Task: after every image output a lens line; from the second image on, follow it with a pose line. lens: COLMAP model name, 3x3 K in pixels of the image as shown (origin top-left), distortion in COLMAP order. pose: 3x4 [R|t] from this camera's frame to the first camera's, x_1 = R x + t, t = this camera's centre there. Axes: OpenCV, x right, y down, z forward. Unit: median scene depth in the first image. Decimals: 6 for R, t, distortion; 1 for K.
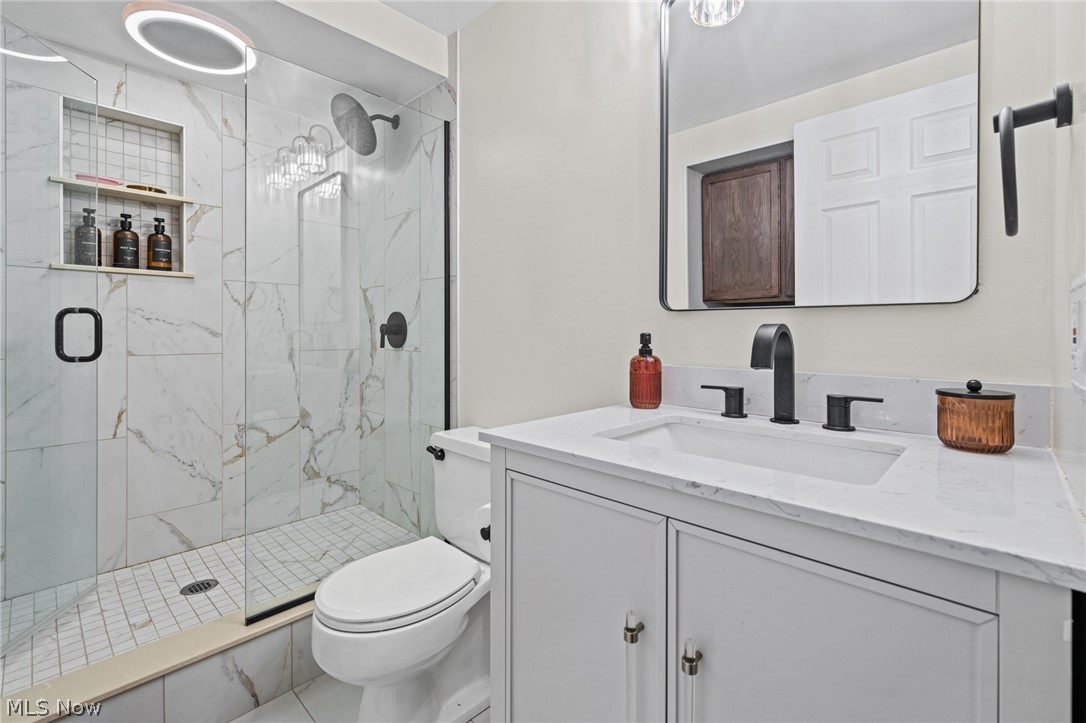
lens RADIAL K [[479.3, 0, 540.5], [0, 479.3, 332.6], [0, 0, 1]] dist [-0.000111, -0.000362]
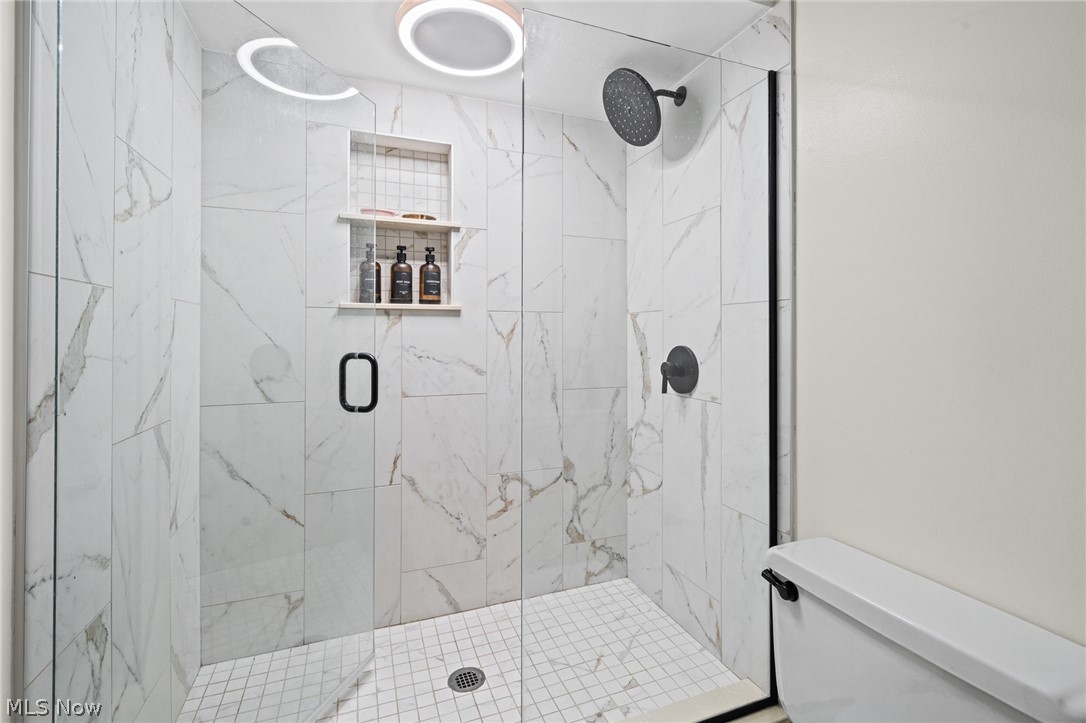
lens RADIAL K [[479.3, 0, 545.8], [0, 479.3, 332.7], [0, 0, 1]] dist [-0.000111, -0.000362]
pose [[0.905237, -0.002476, -0.424901, -0.195453], [-0.000771, 0.999972, -0.007470, -0.065773], [0.424907, 0.007090, 0.905209, 0.252347]]
